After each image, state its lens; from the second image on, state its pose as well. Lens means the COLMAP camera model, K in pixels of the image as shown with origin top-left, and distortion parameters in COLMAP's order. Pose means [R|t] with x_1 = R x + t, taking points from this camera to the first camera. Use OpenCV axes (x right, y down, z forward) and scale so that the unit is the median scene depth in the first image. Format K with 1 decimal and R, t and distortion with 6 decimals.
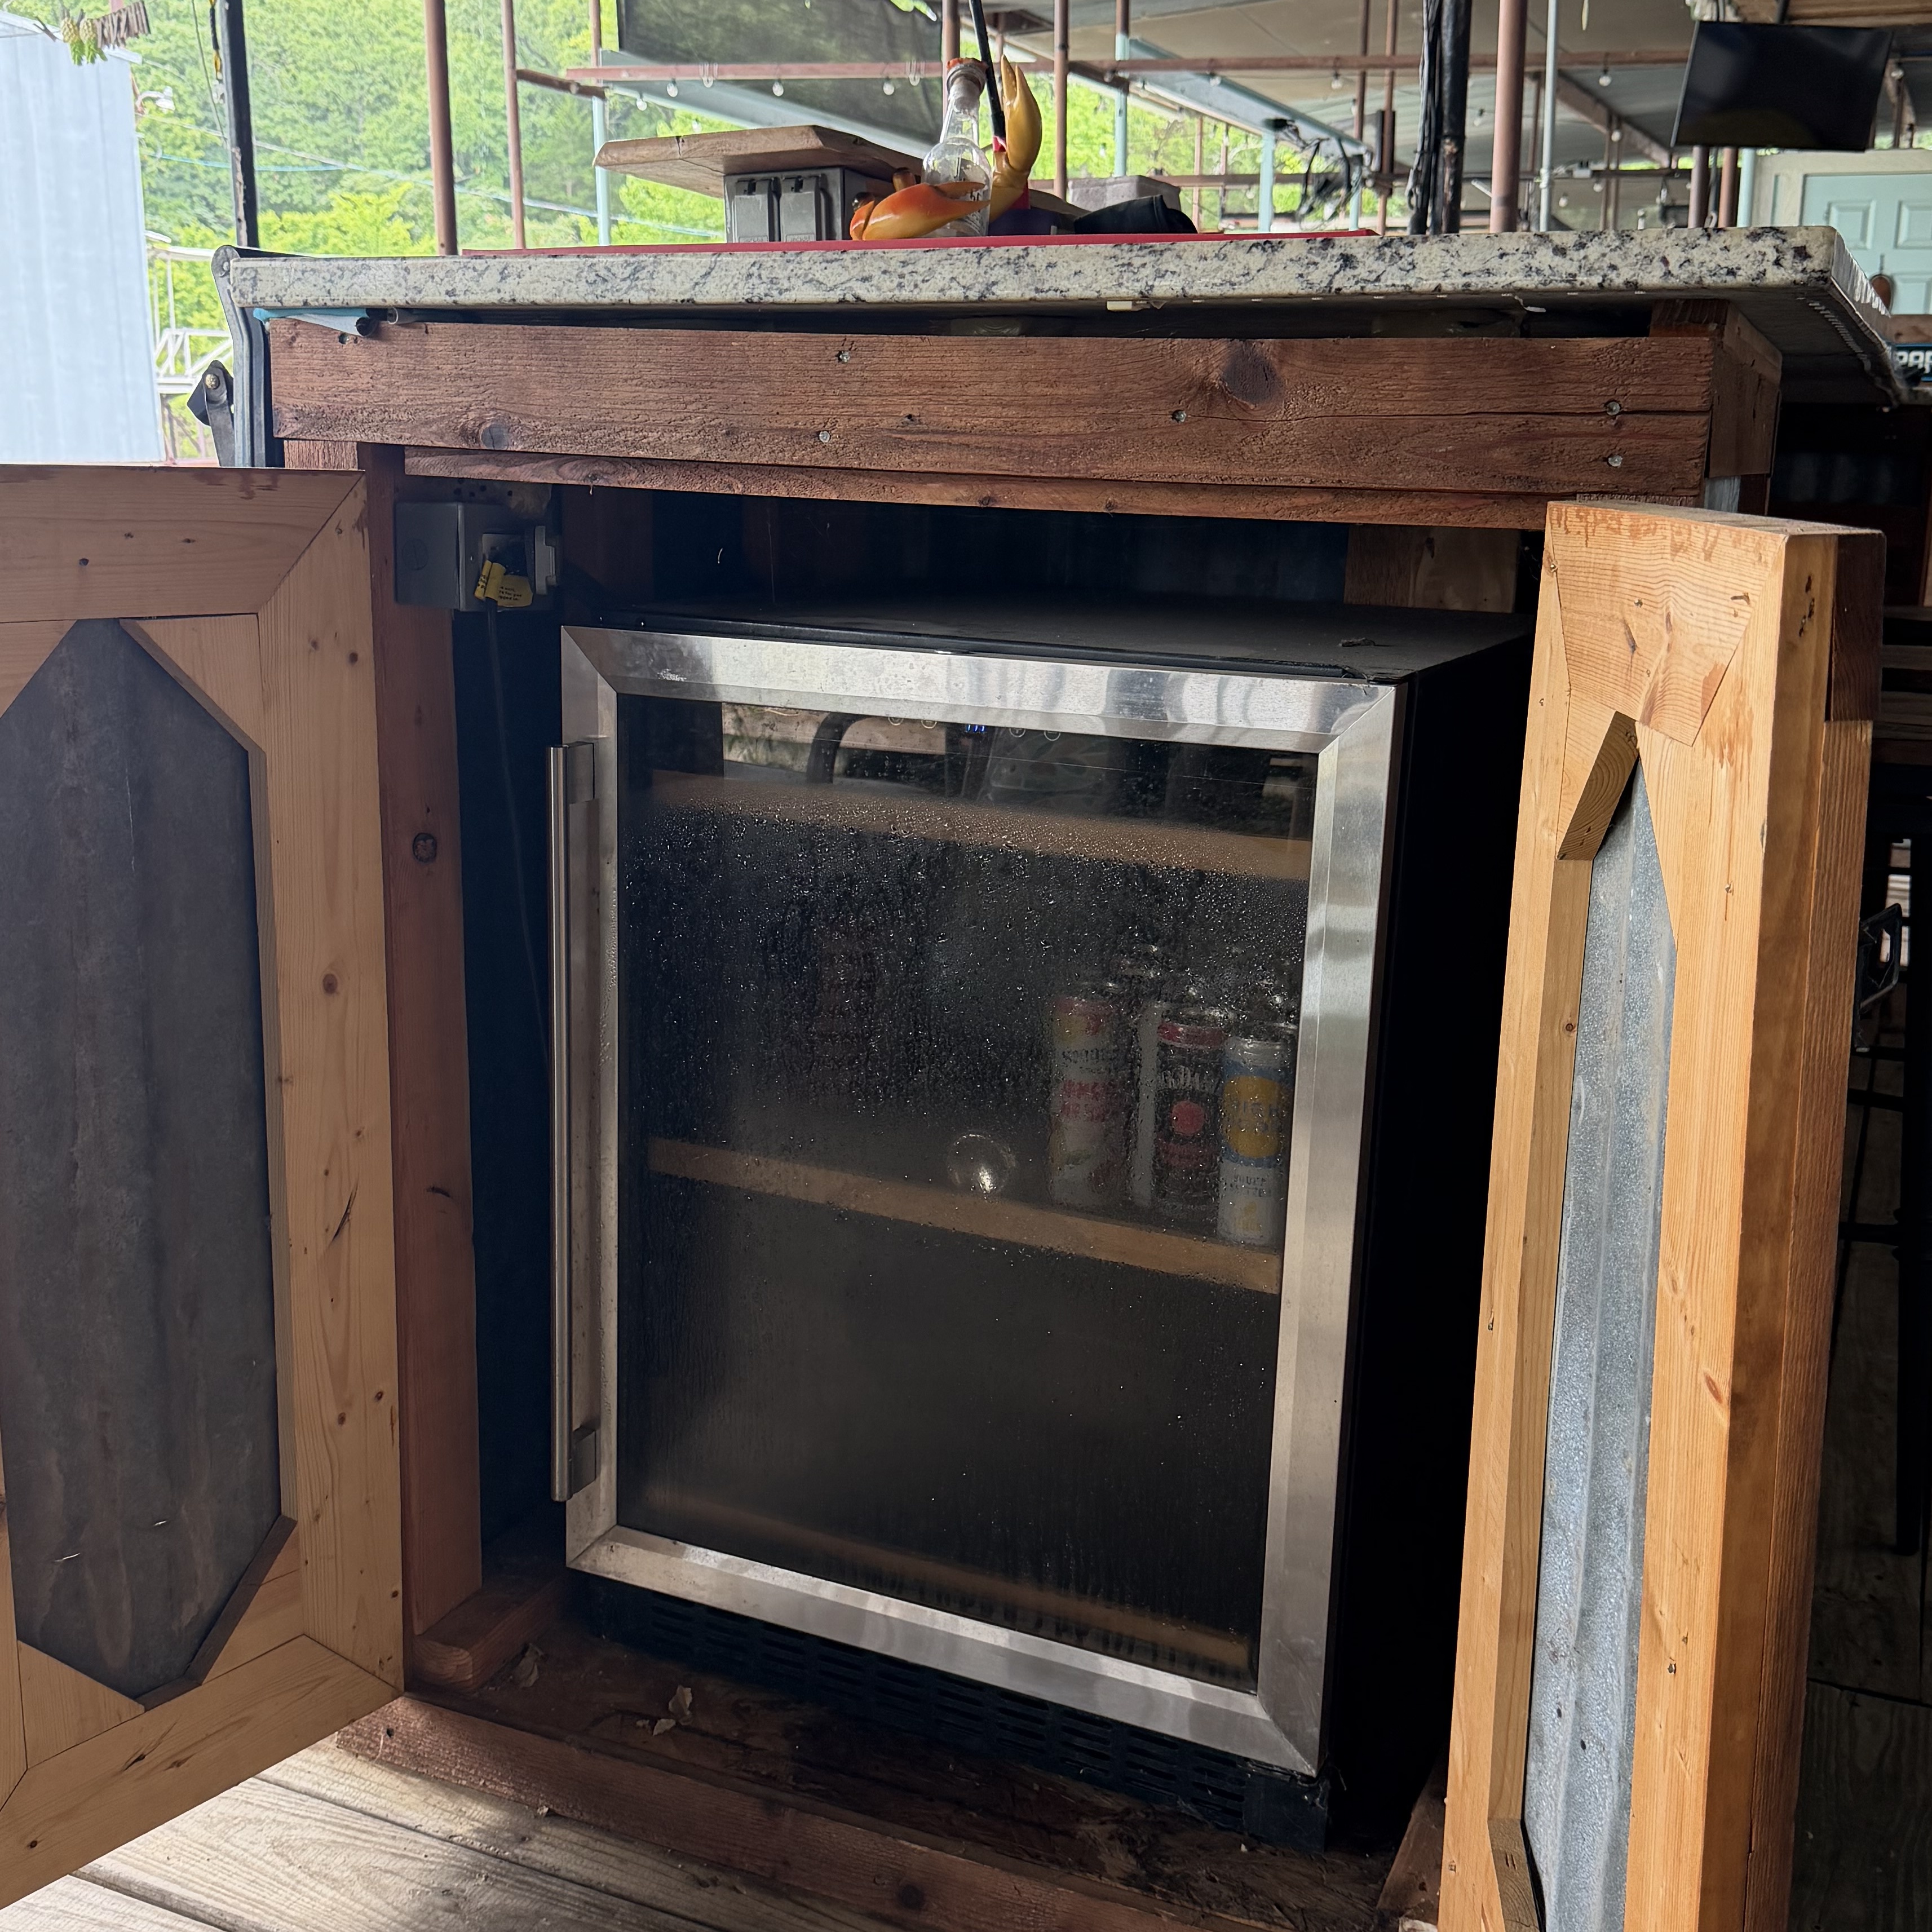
lens RADIAL K [[2283.3, 0, 974.0], [0, 2283.3, 960.4], [0, 0, 1]] dist [0.007327, 0.000000]
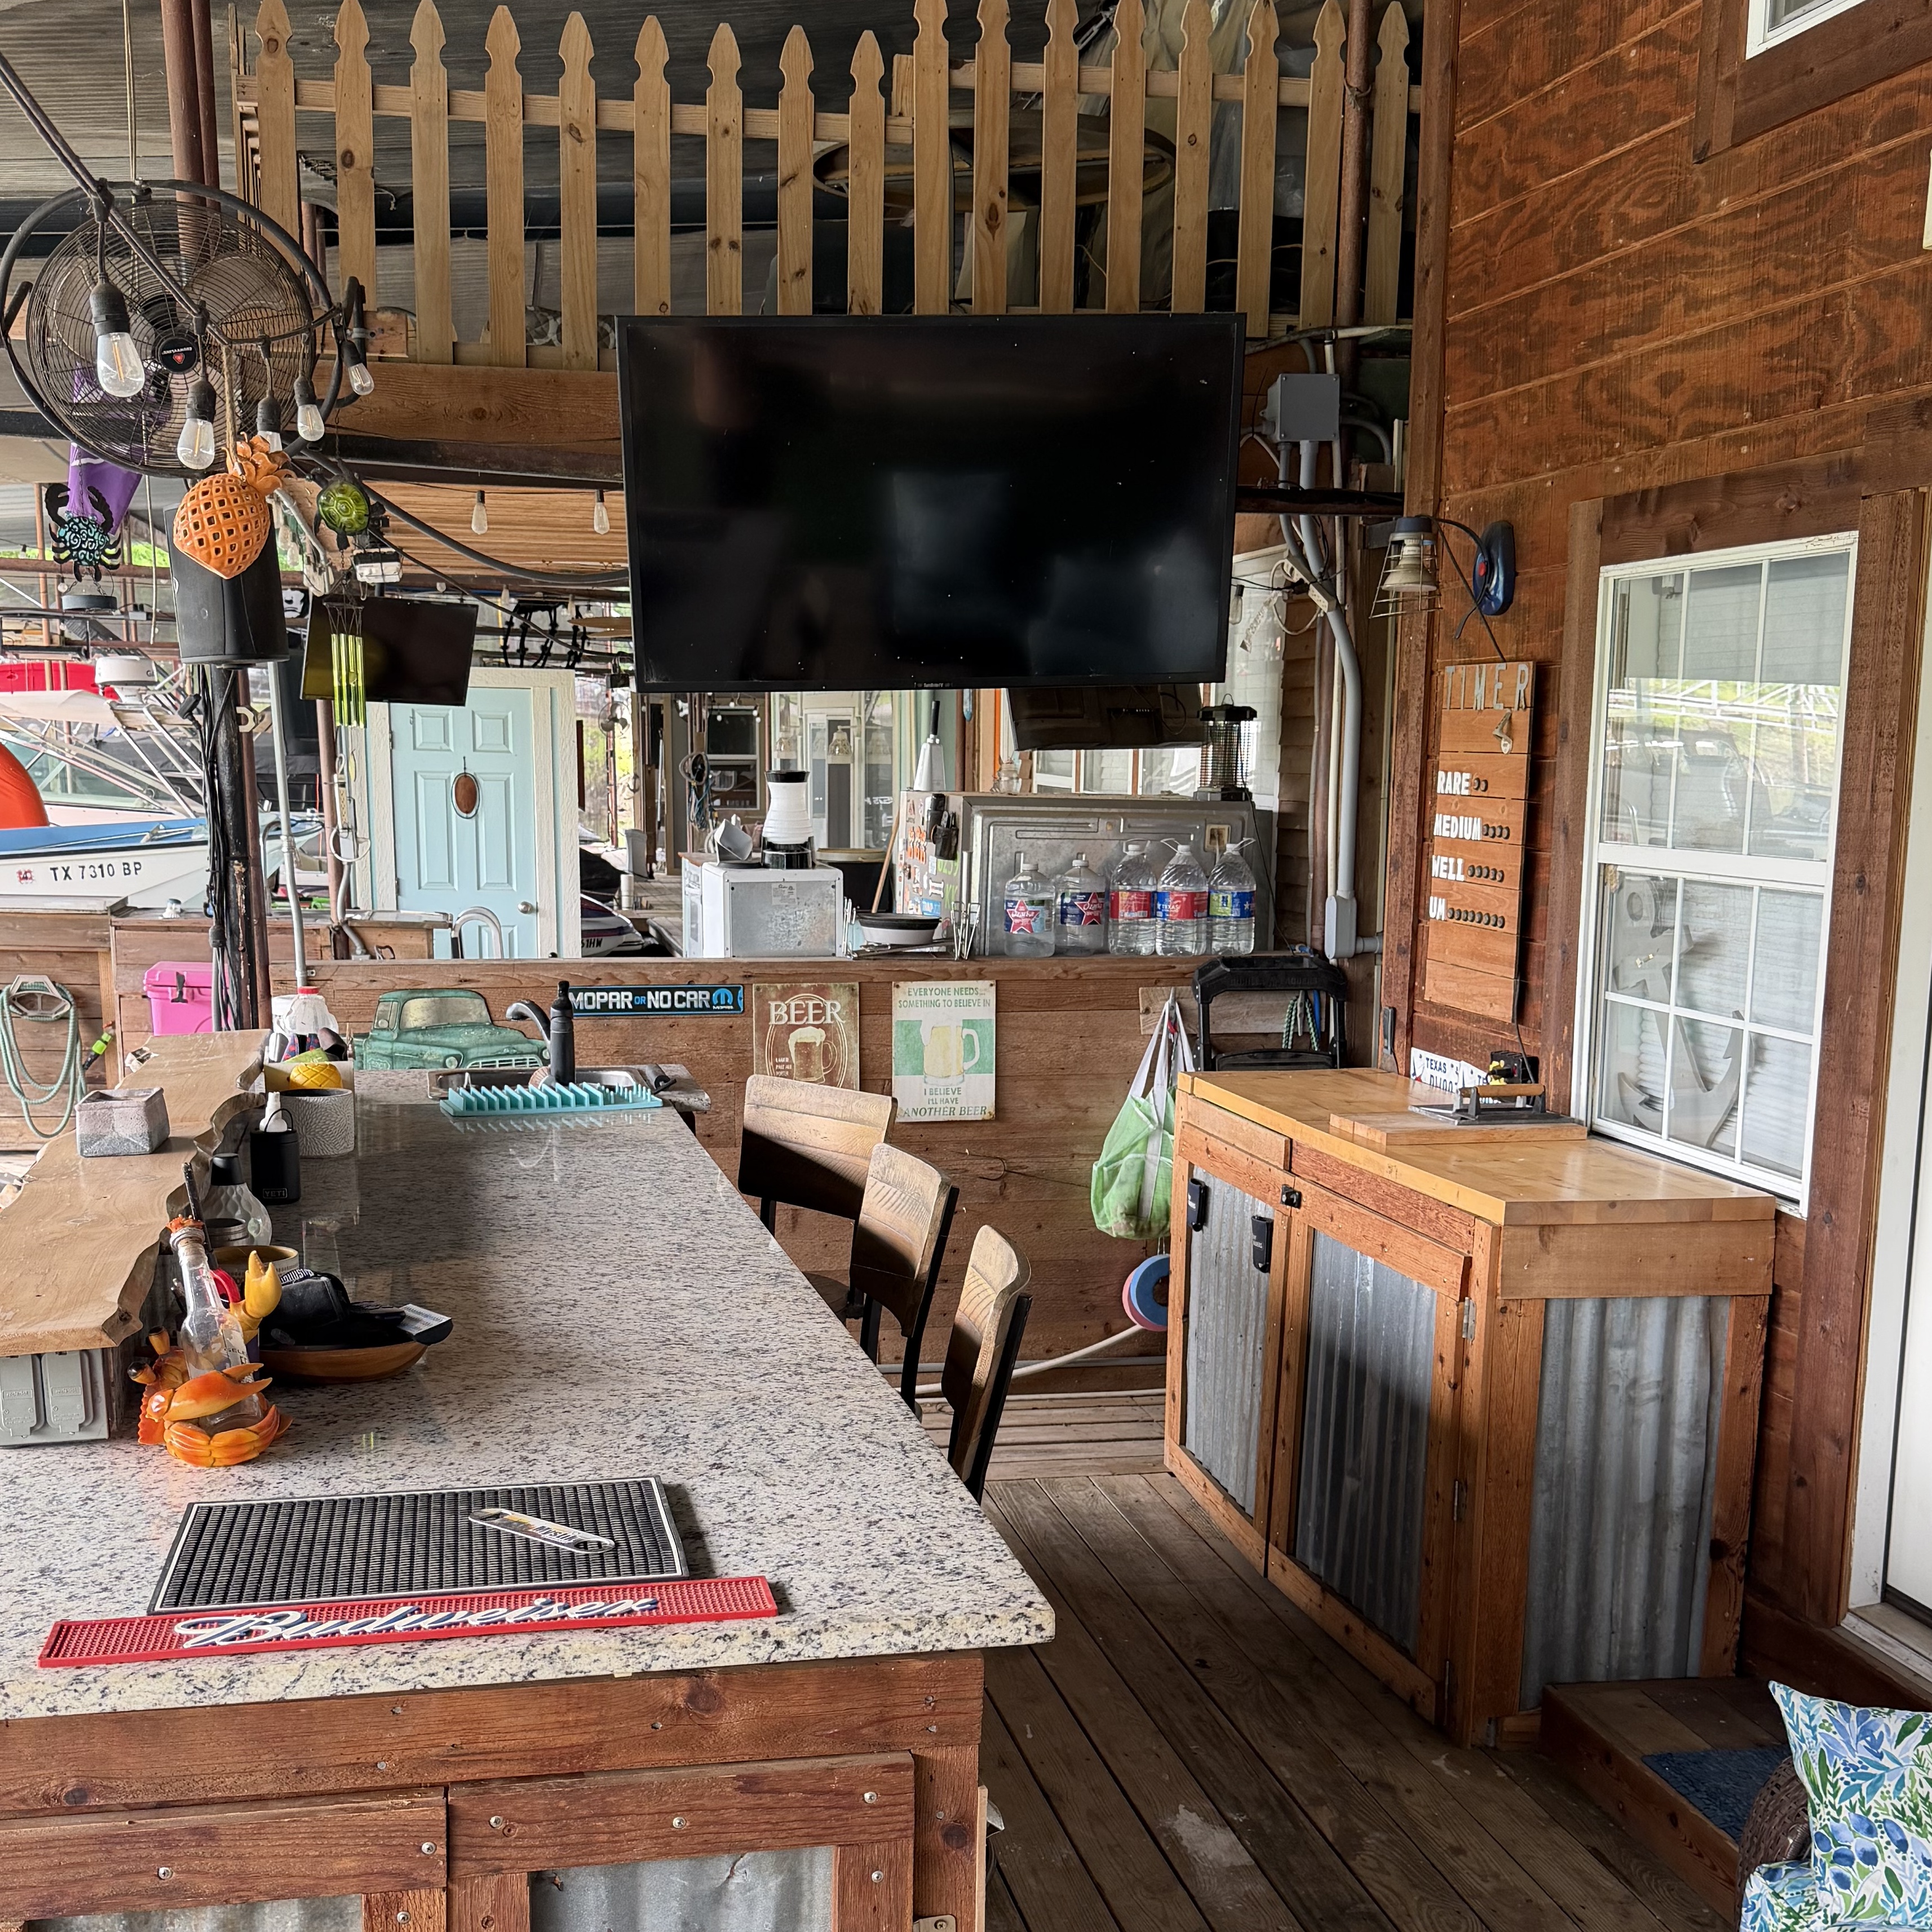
lens RADIAL K [[2283.3, 0, 961.2], [0, 2283.3, 969.0], [0, 0, 1]] dist [0.007327, 0.000000]
pose [[0.799708, -0.084085, 0.594472, -0.638037], [0.142877, 0.988352, -0.052406, -0.654912], [-0.583141, 0.126846, 0.802407, -0.428343]]
